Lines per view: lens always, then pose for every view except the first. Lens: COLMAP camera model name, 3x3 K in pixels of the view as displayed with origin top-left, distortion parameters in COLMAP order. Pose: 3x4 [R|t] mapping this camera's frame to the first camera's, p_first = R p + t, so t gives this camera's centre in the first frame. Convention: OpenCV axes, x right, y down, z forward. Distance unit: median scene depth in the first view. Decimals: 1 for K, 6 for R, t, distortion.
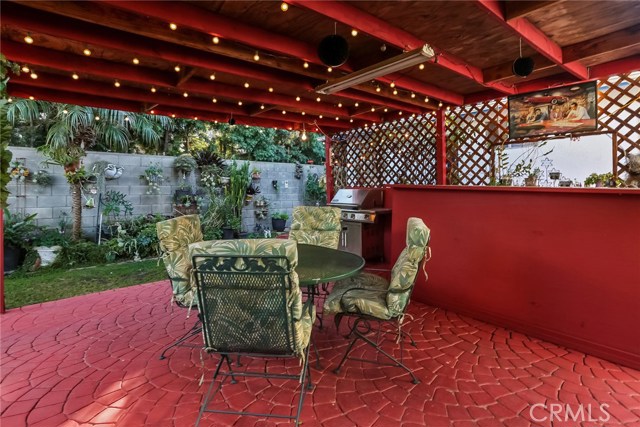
lens RADIAL K [[338.4, 0, 320.0], [0, 338.4, 213.5], [0, 0, 1]] dist [0.000196, 0.000125]
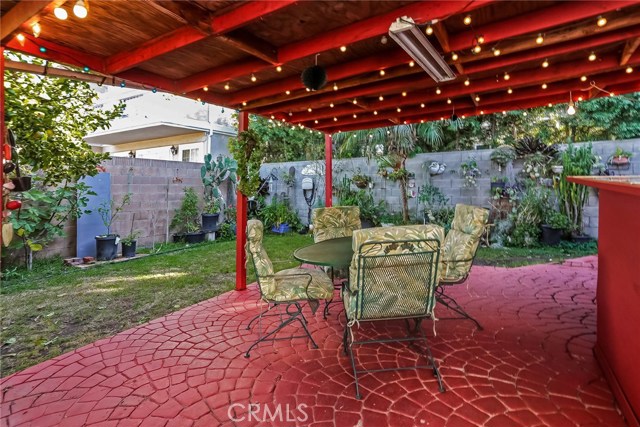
lens RADIAL K [[336.2, 0, 320.0], [0, 336.2, 213.5], [0, 0, 1]] dist [-0.000120, -0.000040]
pose [[0.327526, 0.077951, -0.941621, 0.362678], [-0.042817, 0.996792, 0.067625, -0.022420], [0.943872, 0.018168, 0.329813, 0.183415]]
